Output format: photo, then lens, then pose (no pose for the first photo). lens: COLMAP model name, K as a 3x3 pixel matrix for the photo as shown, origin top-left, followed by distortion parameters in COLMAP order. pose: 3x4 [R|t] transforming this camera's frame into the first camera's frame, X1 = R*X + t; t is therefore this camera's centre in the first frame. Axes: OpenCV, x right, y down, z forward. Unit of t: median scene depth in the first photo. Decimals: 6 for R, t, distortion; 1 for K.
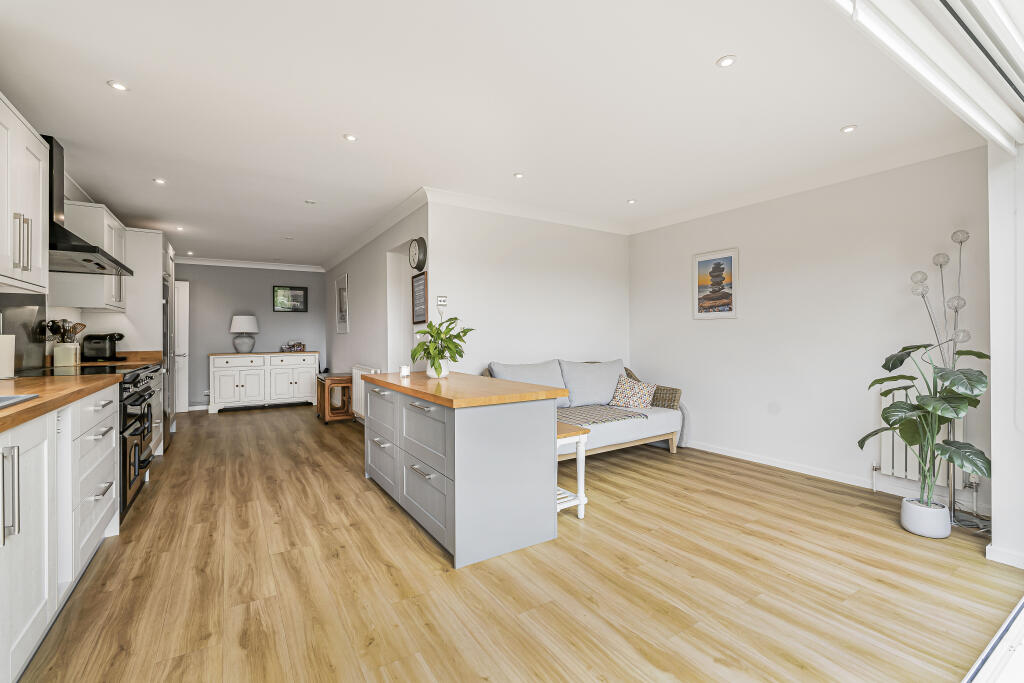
lens RADIAL K [[451.2, 0, 511.0], [0, 451.2, 338.0], [0, 0, 1]] dist [-0.004931, -0.000356]
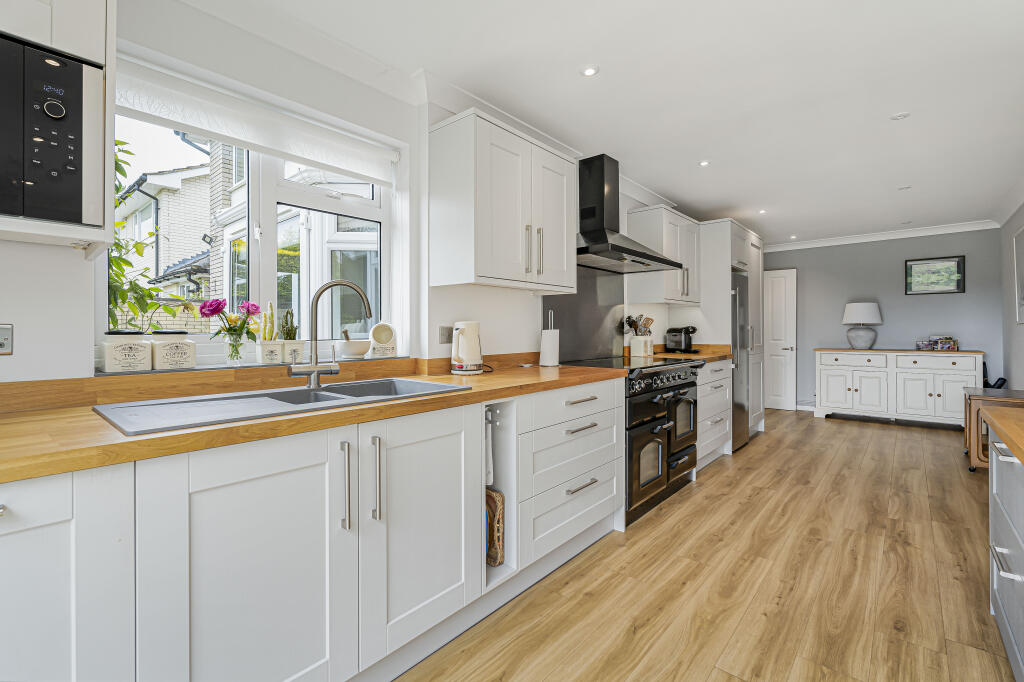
lens RADIAL K [[451.2, 0, 514.0], [0, 451.2, 329.6], [0, 0, 1]] dist [-0.004931, -0.000356]
pose [[0.281138, 0.002417, -0.959664, 0.005273], [-0.000222, 0.999997, 0.002454, -0.006193], [0.959667, -0.000477, 0.281138, 0.339528]]
